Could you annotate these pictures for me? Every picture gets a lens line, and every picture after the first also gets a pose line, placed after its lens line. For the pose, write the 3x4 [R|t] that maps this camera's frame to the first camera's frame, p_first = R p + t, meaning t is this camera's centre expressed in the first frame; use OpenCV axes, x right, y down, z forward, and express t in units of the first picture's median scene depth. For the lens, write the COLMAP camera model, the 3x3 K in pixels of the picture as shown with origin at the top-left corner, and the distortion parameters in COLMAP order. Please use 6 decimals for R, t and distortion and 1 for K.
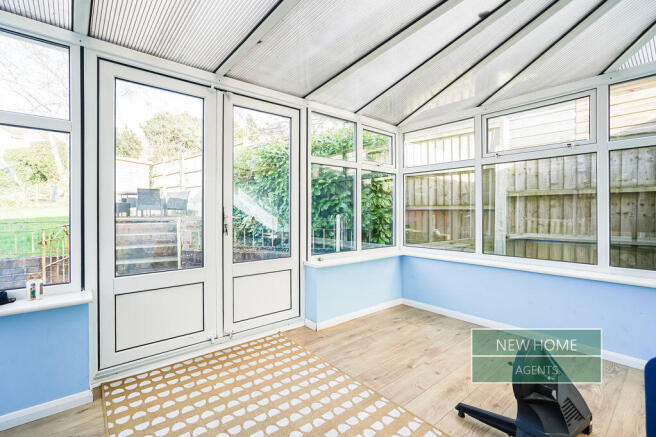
lens RADIAL K [[301.9, 0, 329.5], [0, 301.9, 215.7], [0, 0, 1]] dist [0.001070, 0.000463]
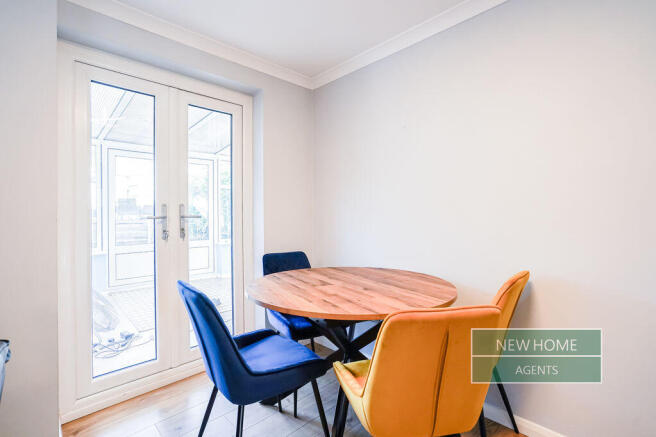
lens RADIAL K [[310.3, 0, 328.0], [0, 310.3, 218.5], [0, 0, 1]] dist [-0.000660, 0.001355]
pose [[0.999073, -0.008904, 0.042124, 0.552717], [0.009046, 0.999954, -0.003182, 0.019567], [-0.042093, 0.003560, 0.999107, -0.984272]]
